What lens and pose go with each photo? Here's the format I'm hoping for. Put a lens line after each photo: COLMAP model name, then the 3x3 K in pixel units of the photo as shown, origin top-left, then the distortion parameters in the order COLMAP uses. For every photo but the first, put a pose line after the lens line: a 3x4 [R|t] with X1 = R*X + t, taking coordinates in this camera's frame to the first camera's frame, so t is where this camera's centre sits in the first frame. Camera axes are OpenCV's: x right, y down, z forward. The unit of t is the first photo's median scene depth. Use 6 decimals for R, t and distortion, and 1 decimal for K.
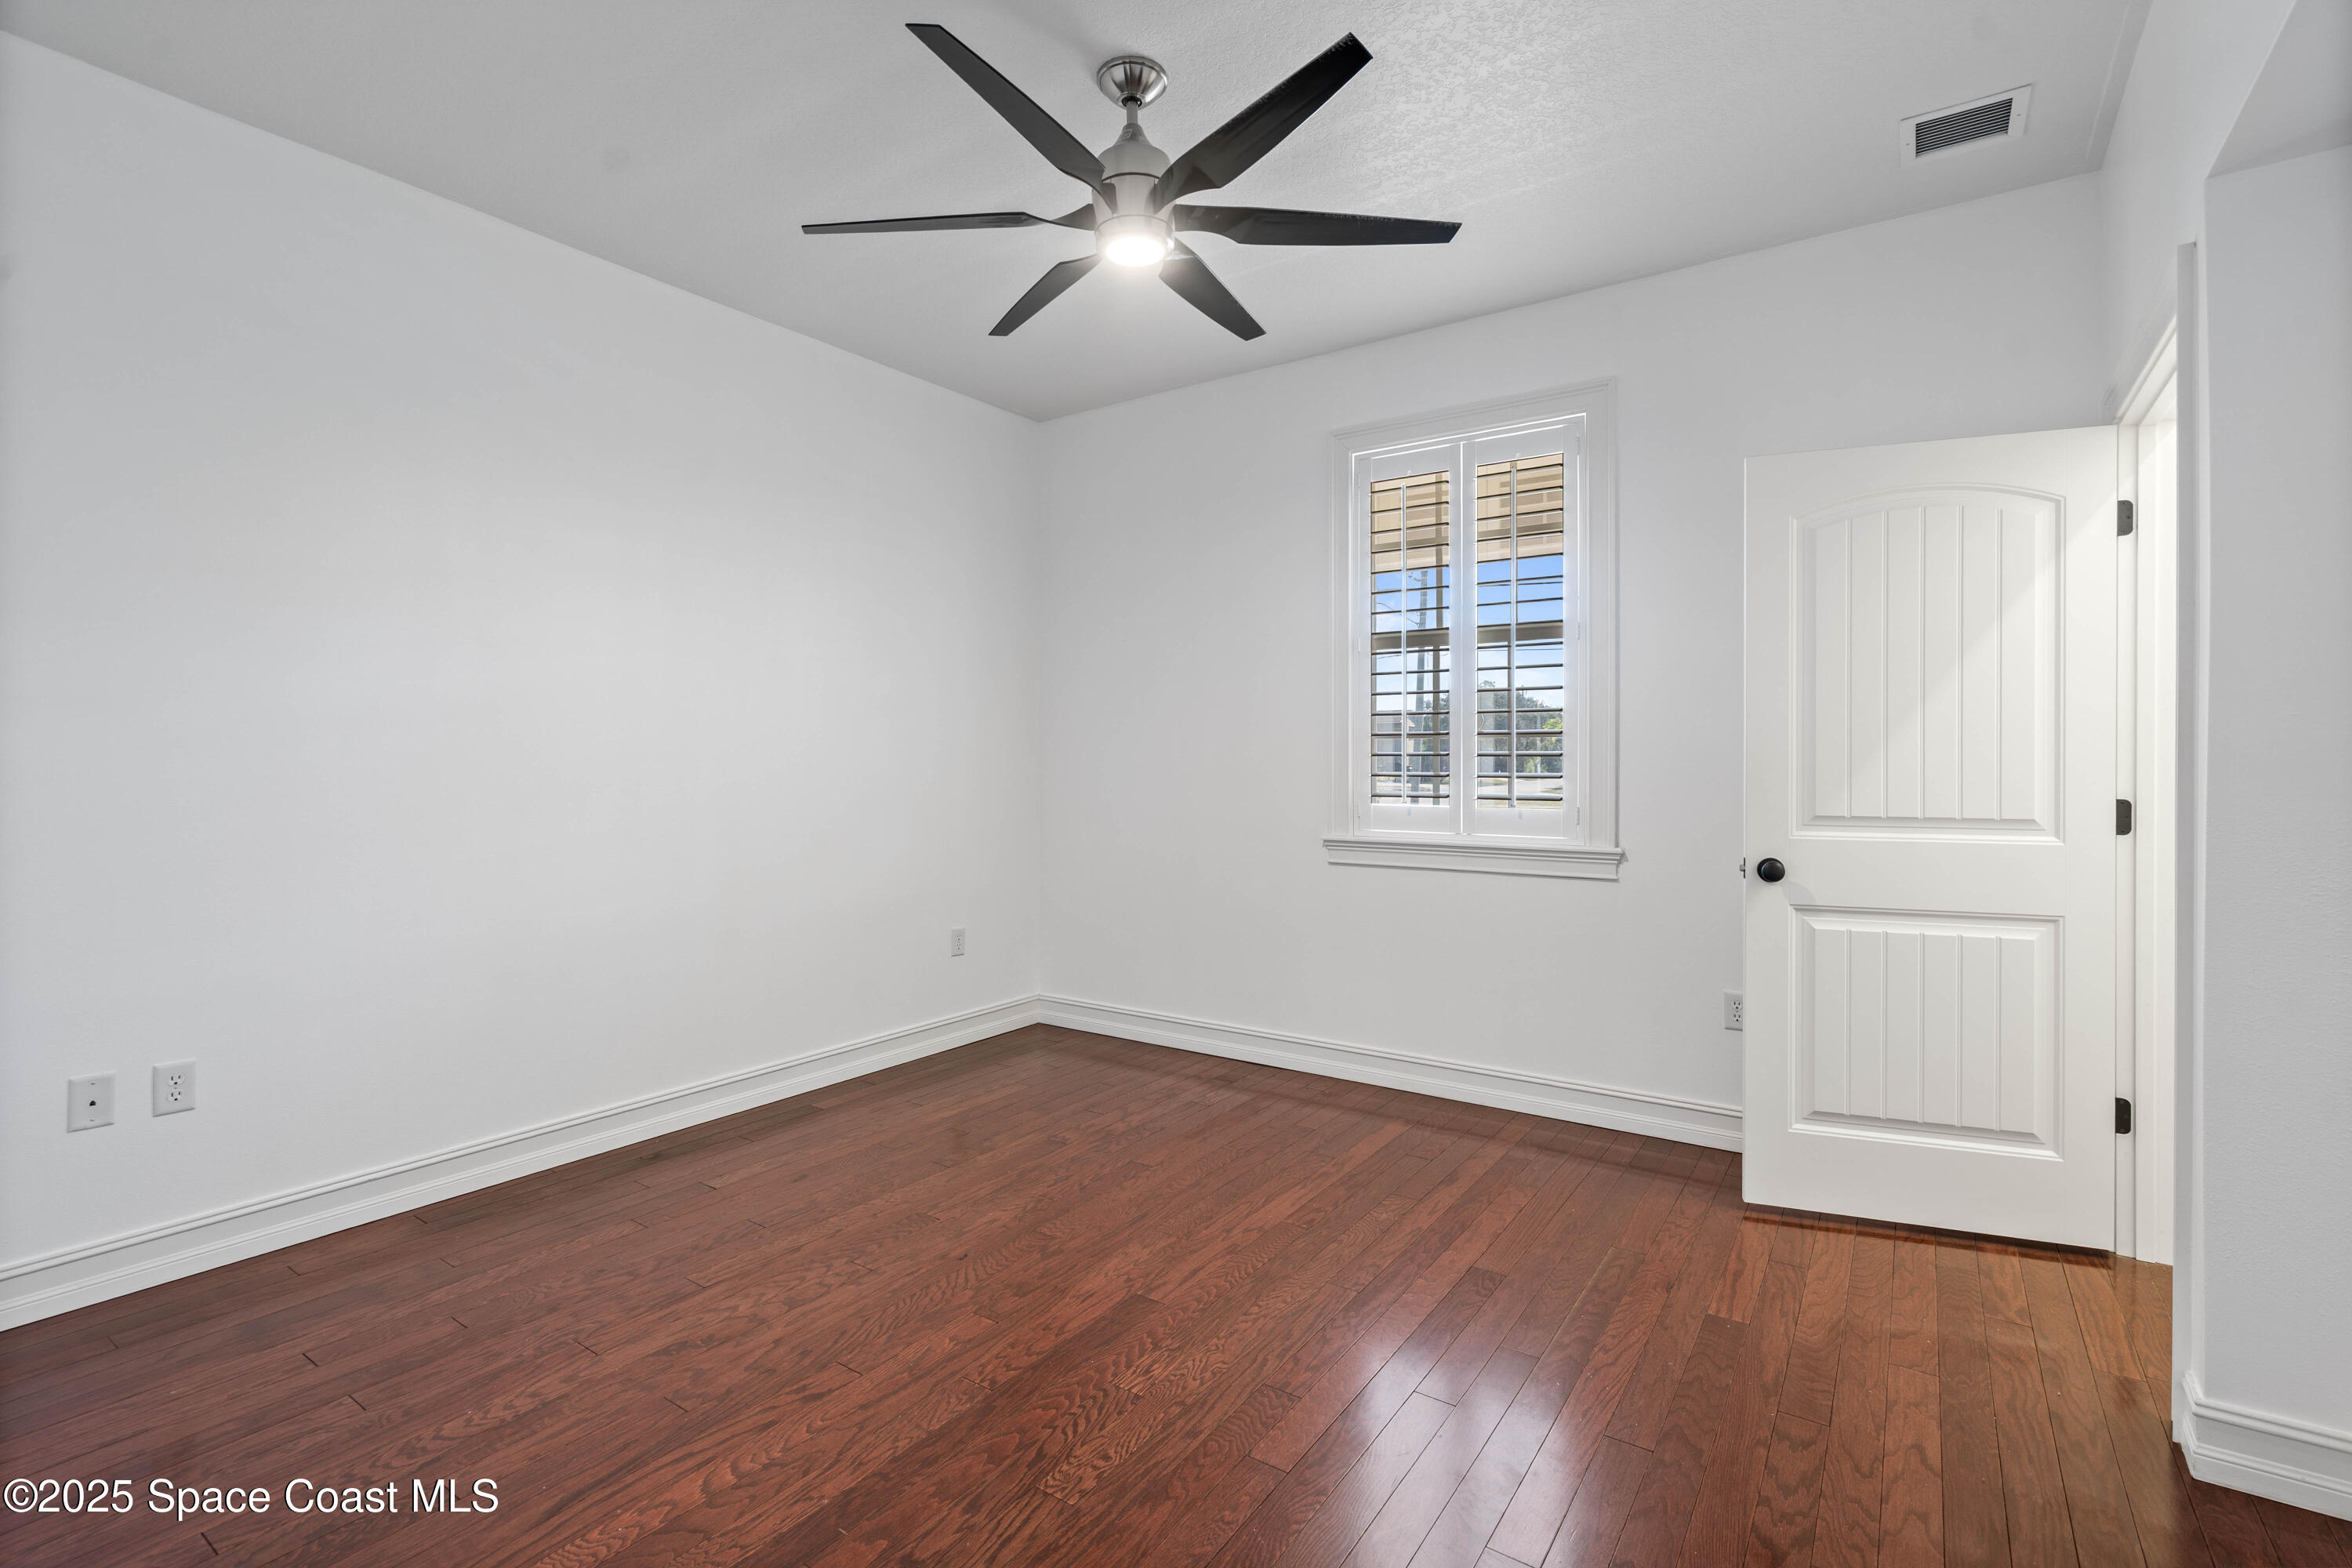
lens RADIAL K [[1069.1, 0, 1160.2], [0, 1069.1, 776.9], [0, 0, 1]] dist [-0.003002, -0.000186]
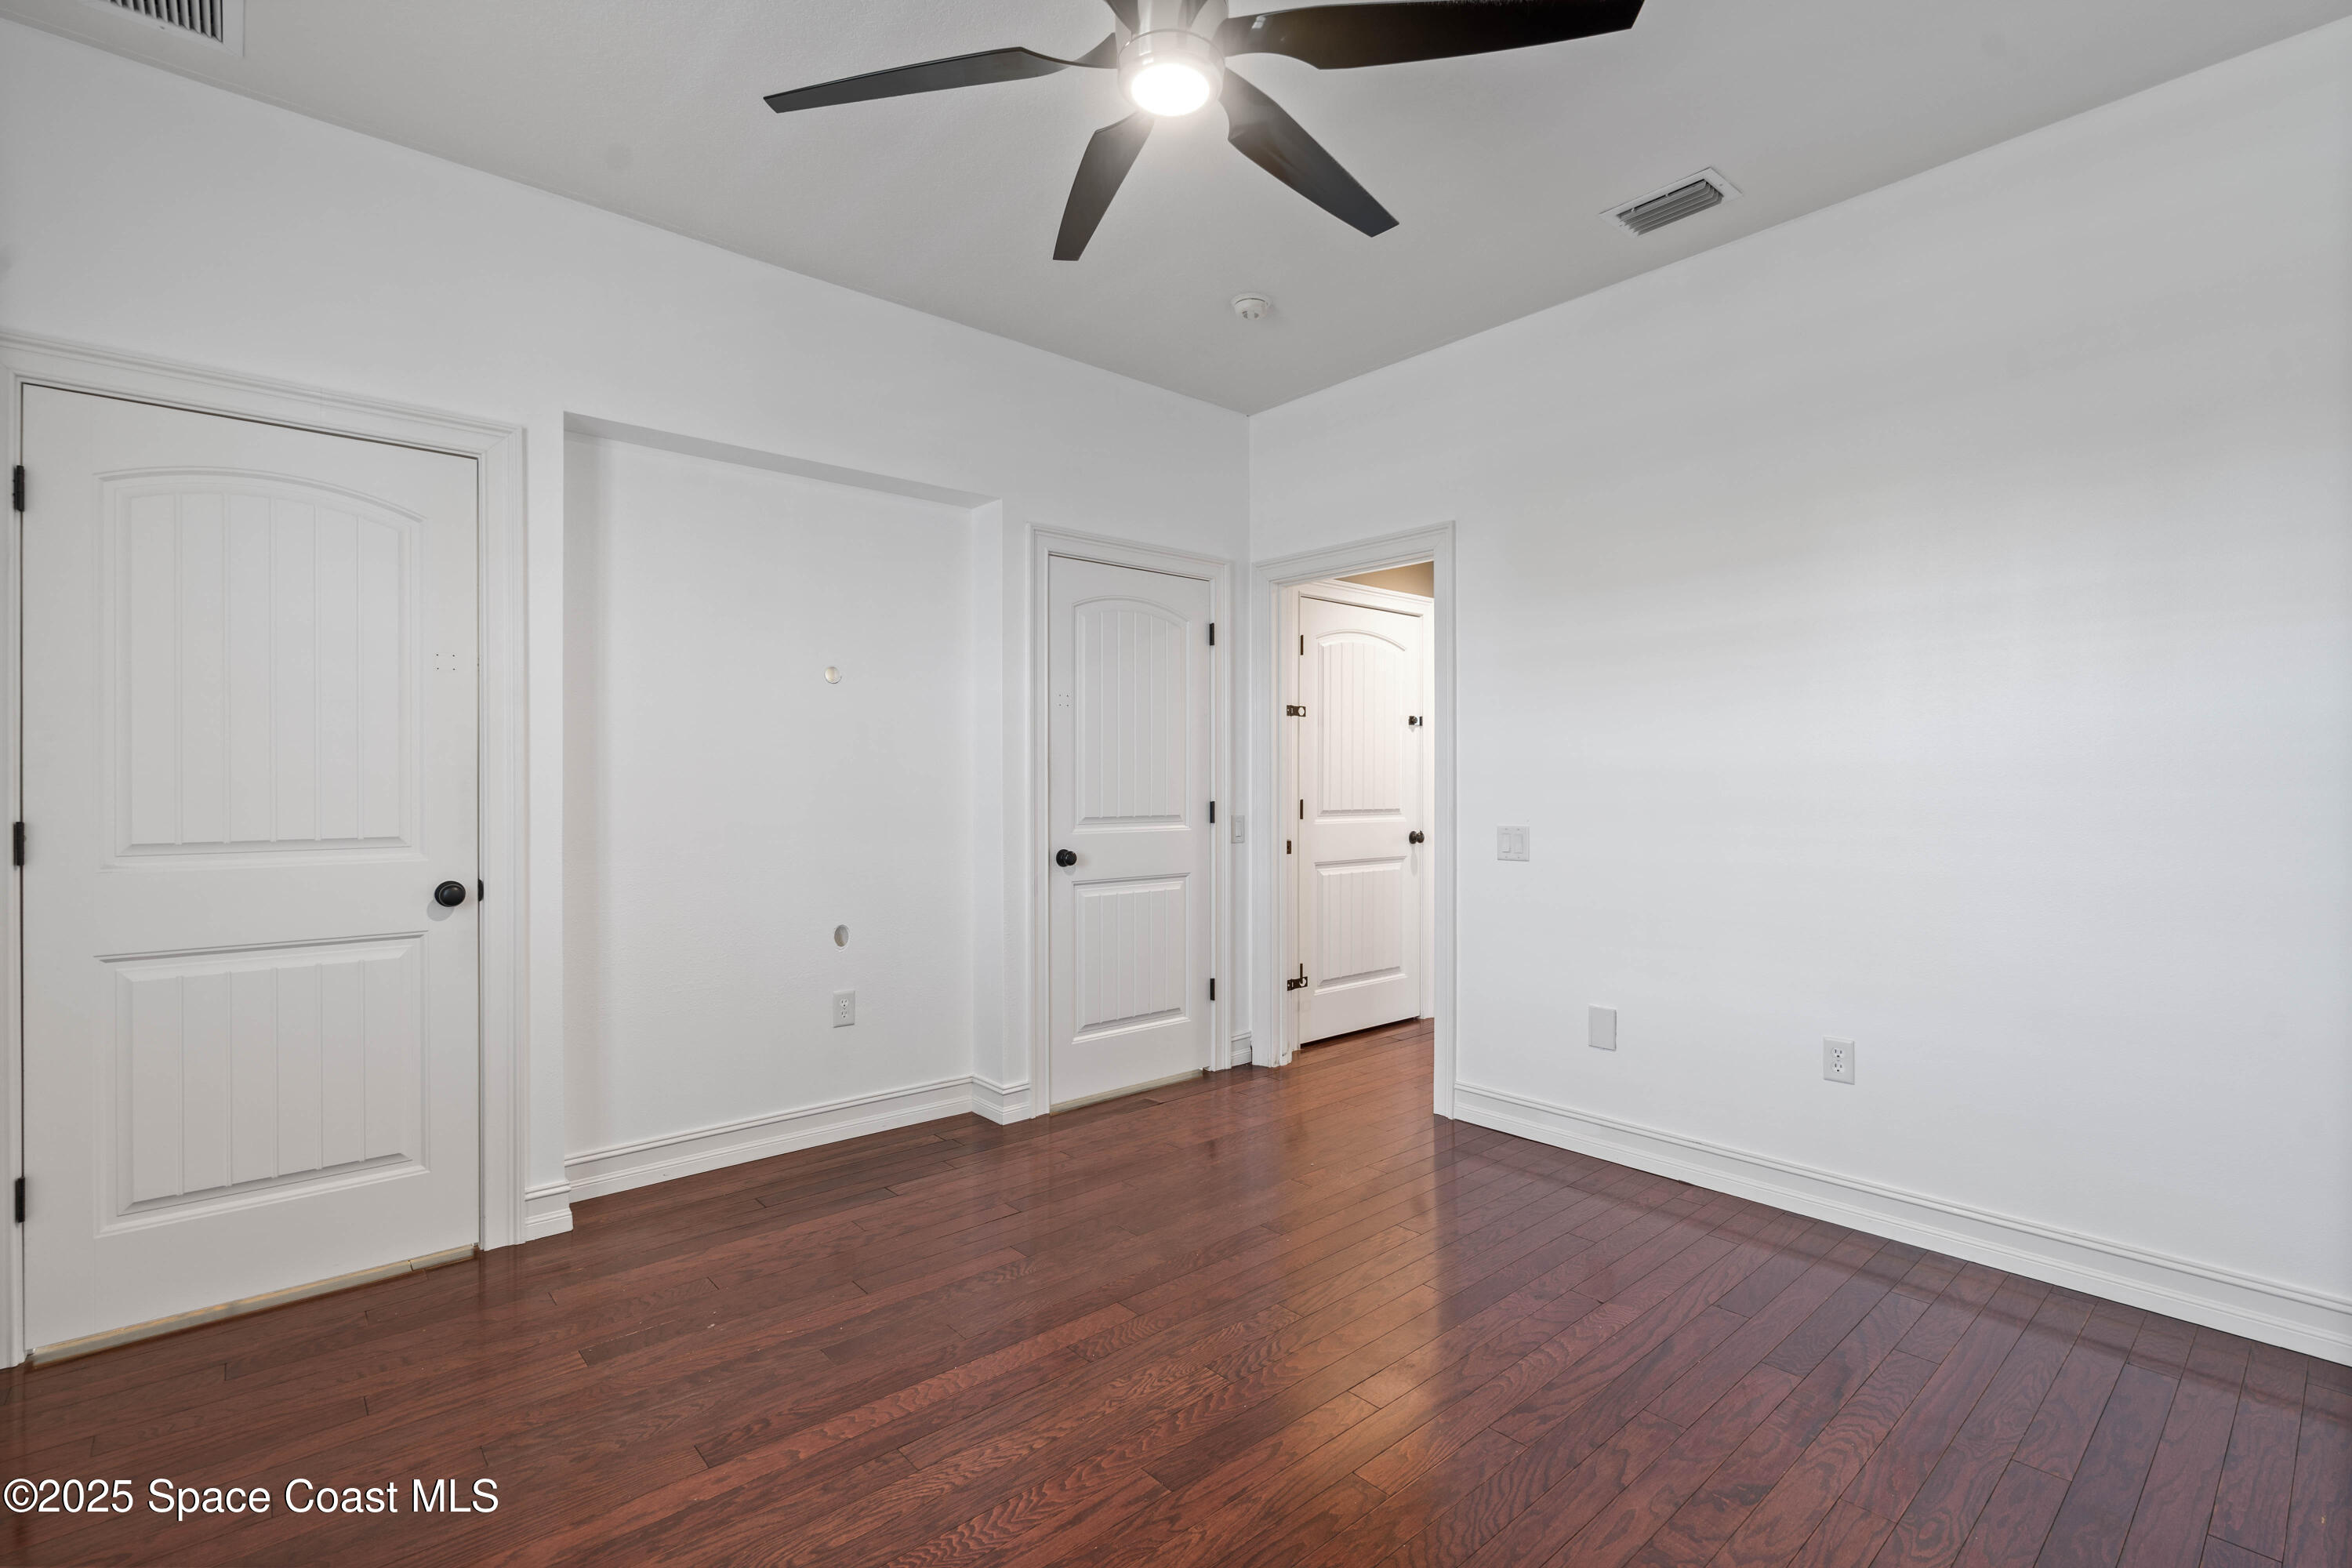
lens RADIAL K [[1069.1, 0, 1160.2], [0, 1069.1, 776.9], [0, 0, 1]] dist [-0.003002, -0.000186]
pose [[-0.972145, 0.003493, 0.234356, -0.209233], [0.003543, 0.999994, -0.000208, -0.015029], [-0.234355, 0.000628, -0.972151, 1.891139]]
